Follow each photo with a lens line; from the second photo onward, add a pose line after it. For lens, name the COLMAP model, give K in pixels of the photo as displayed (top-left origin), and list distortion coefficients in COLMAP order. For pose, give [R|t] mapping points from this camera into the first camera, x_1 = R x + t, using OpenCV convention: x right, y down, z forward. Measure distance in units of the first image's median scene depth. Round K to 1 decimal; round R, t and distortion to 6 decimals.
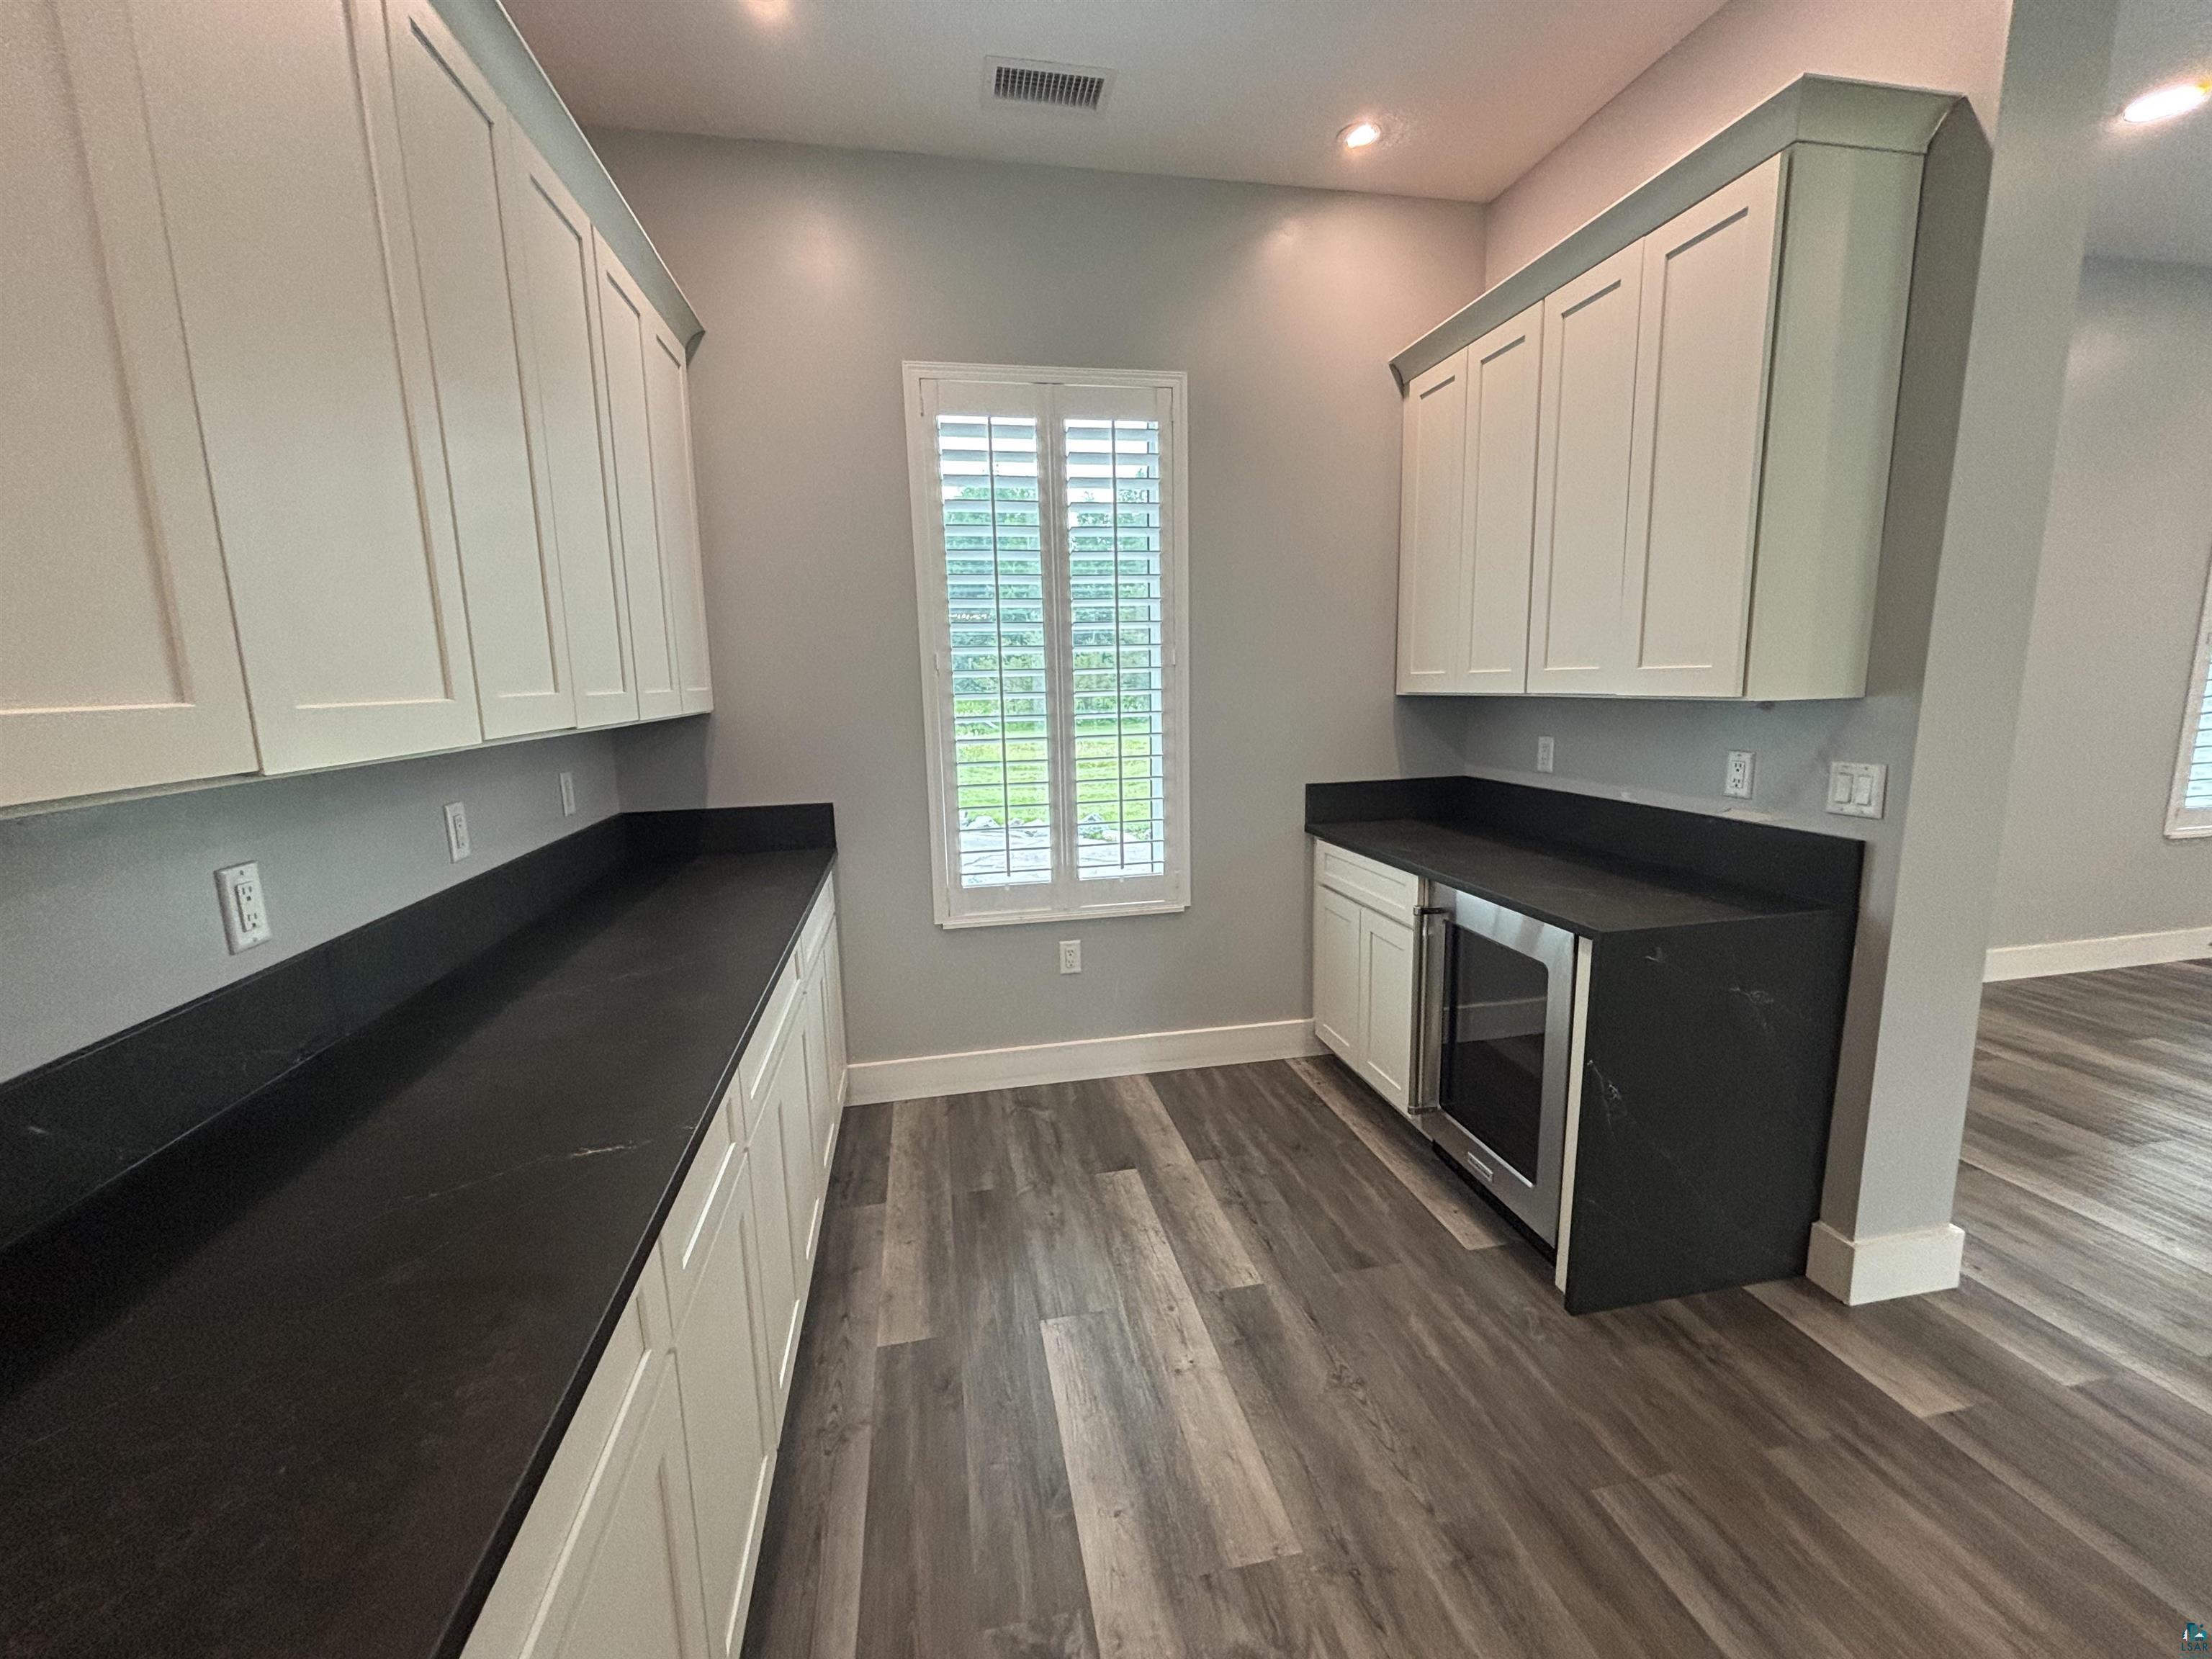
lens RADIAL K [[896.1, 0, 1108.9], [0, 896.1, 825.0], [0, 0, 1]] dist [-0.007905, -0.000214]
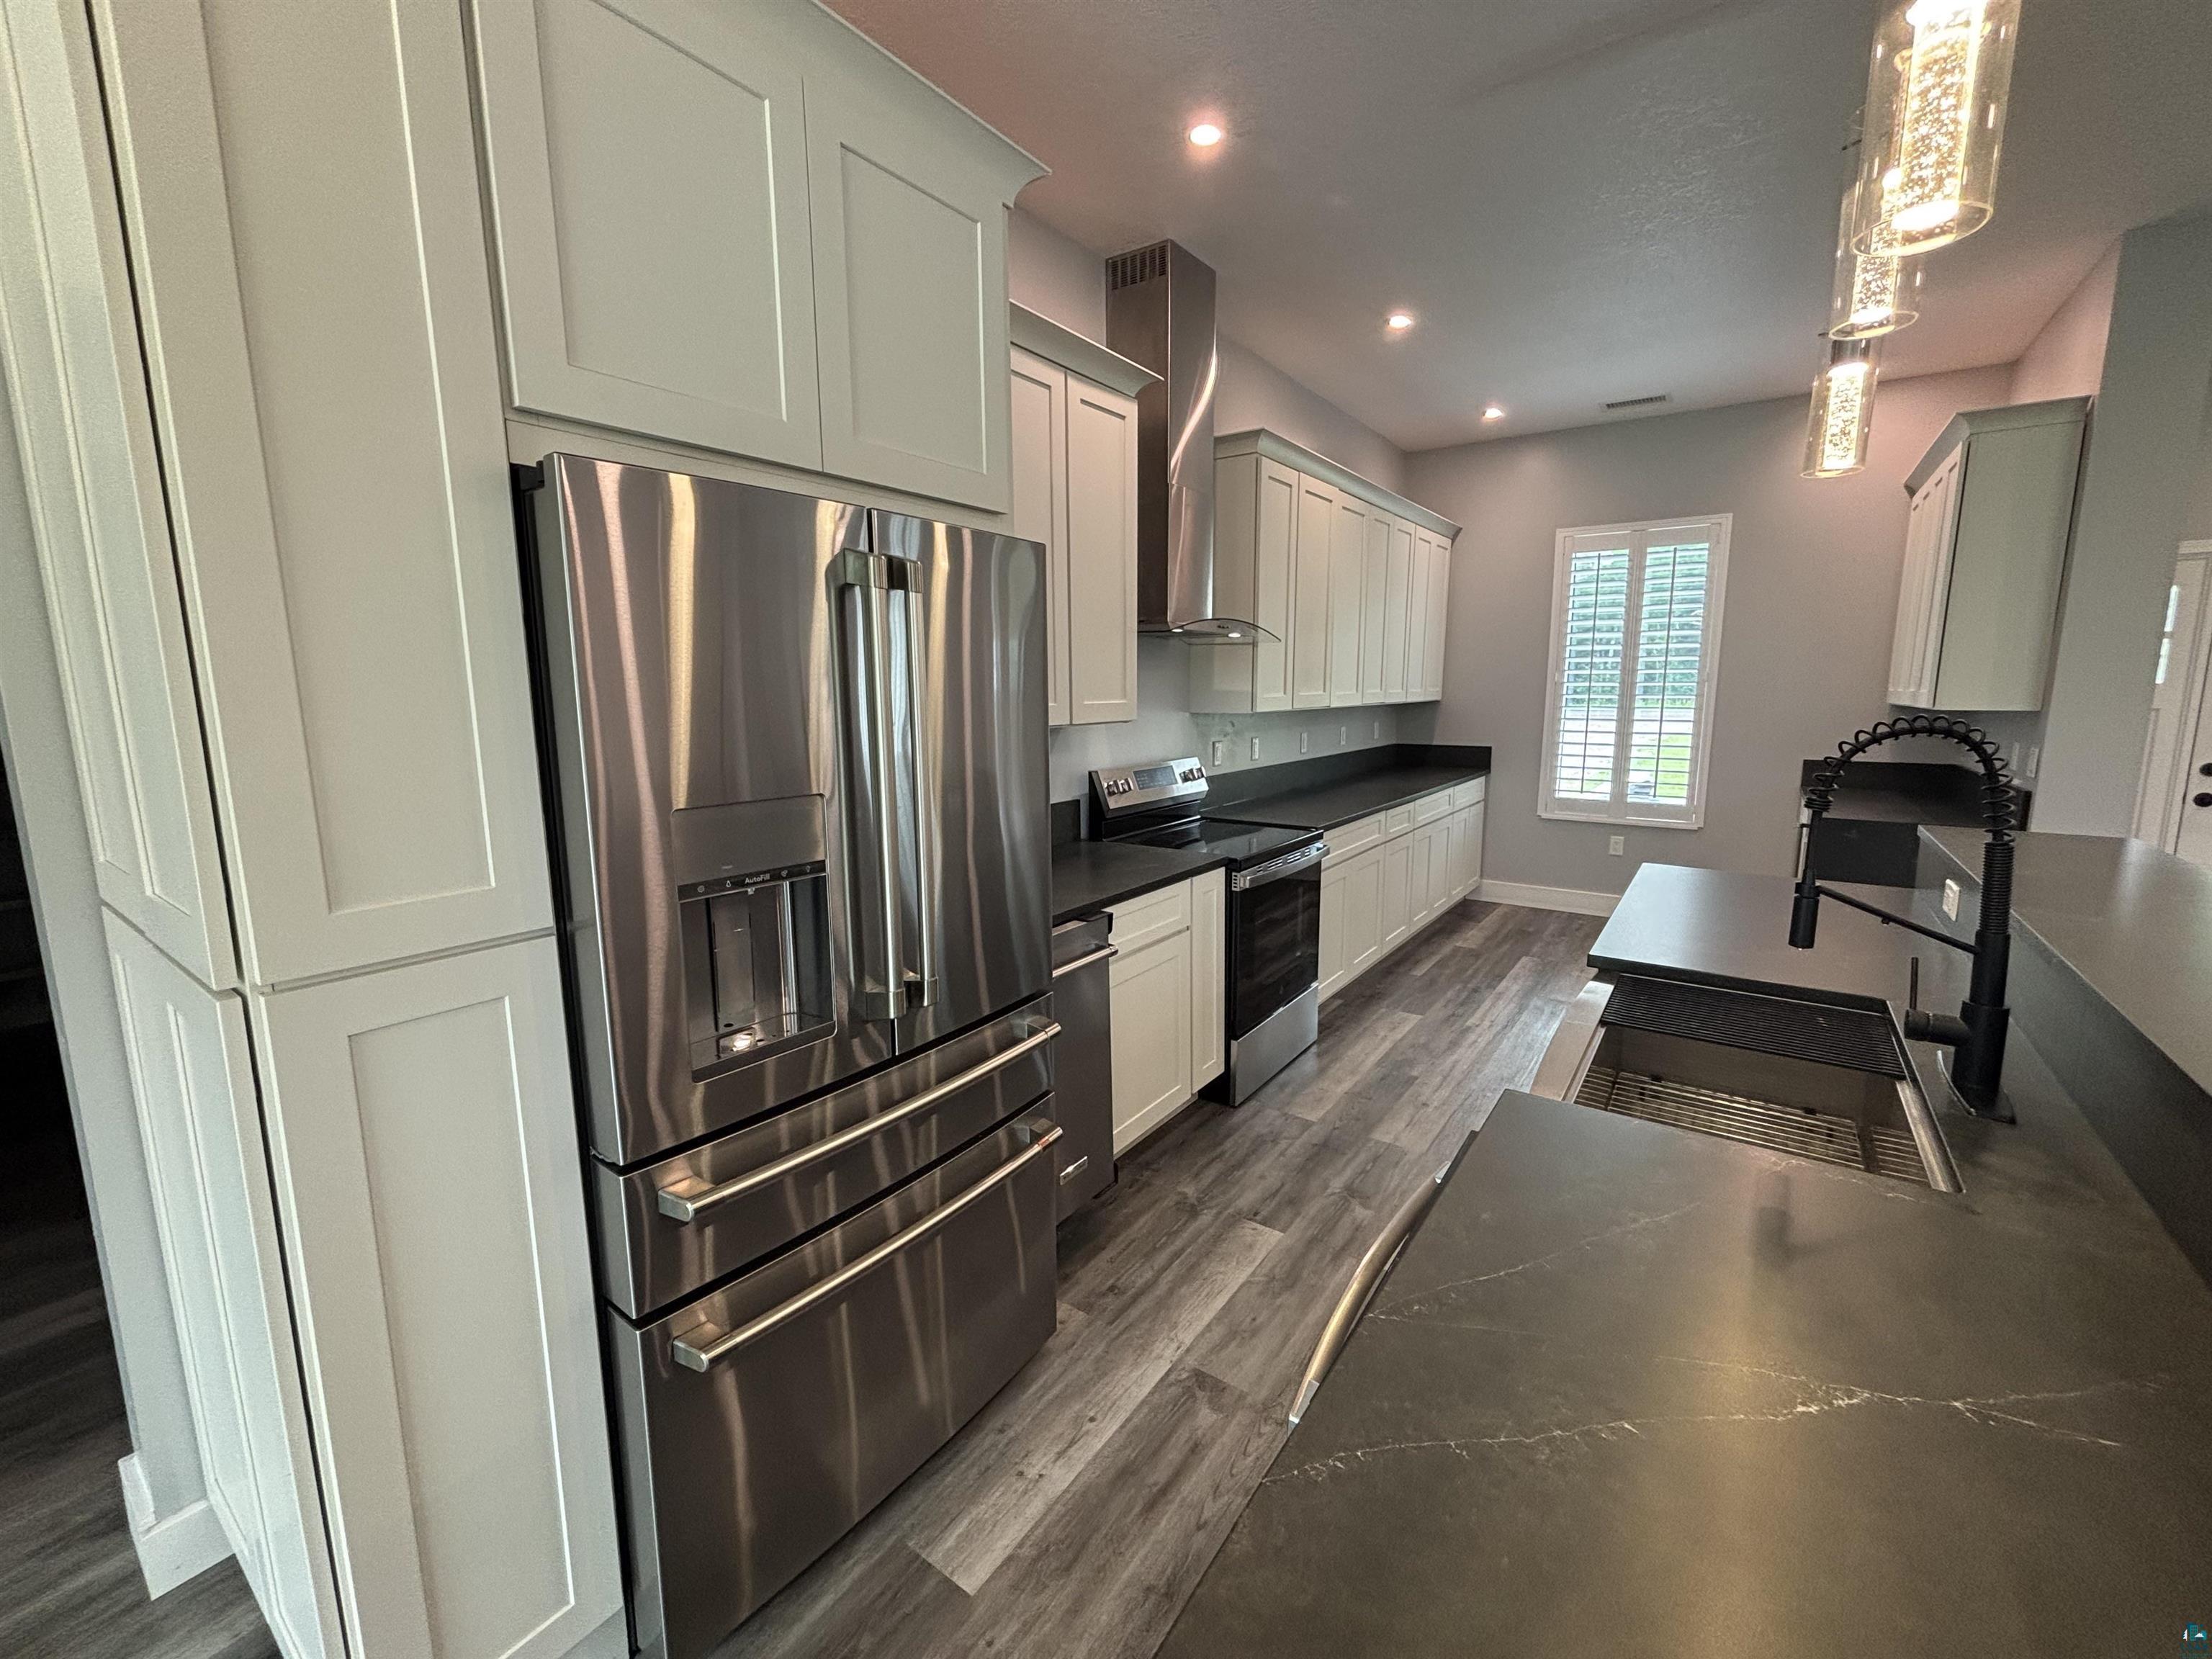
lens RADIAL K [[896.1, 0, 1108.9], [0, 896.1, 825.0], [0, 0, 1]] dist [-0.007905, -0.000214]
pose [[0.689191, 0.134708, -0.711947, 0.570615], [-0.130446, 0.989579, 0.060962, 0.142749], [0.712740, 0.050856, 0.699582, -1.045627]]
